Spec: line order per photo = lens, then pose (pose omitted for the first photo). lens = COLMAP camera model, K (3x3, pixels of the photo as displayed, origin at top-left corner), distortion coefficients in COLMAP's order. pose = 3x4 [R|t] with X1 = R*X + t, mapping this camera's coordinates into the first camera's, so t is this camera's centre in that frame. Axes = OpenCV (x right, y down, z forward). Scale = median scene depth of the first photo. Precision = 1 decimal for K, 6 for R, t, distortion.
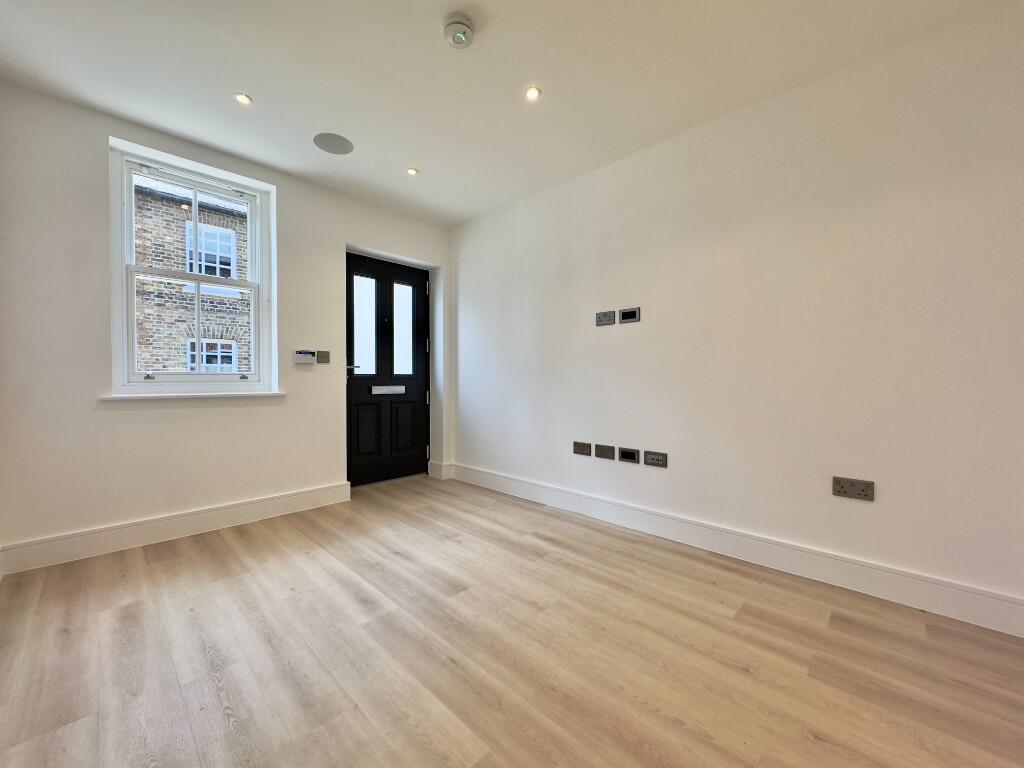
lens RADIAL K [[410.4, 0, 514.7], [0, 410.4, 386.2], [0, 0, 1]] dist [0.000121, -0.000078]
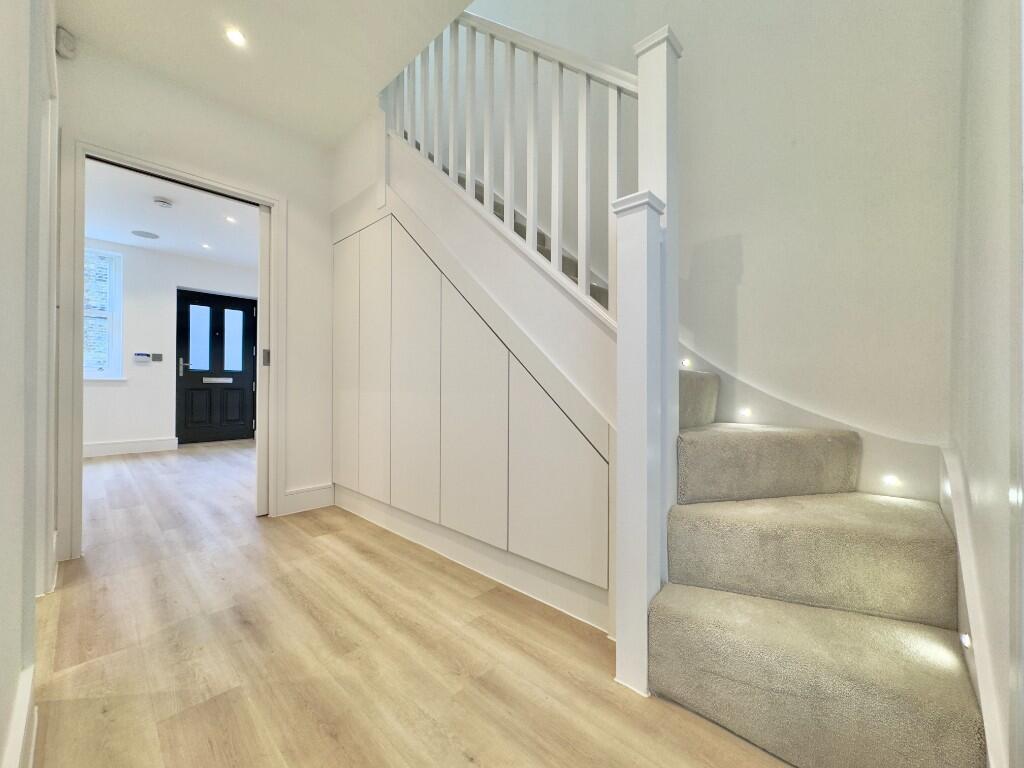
lens RADIAL K [[410.4, 0, 509.4], [0, 410.4, 379.5], [0, 0, 1]] dist [0.000121, -0.000078]
pose [[0.999947, 0.003963, 0.009546, 0.743866], [-0.003657, 0.999485, -0.031872, 0.050614], [-0.009668, 0.031835, 0.999446, -0.510452]]
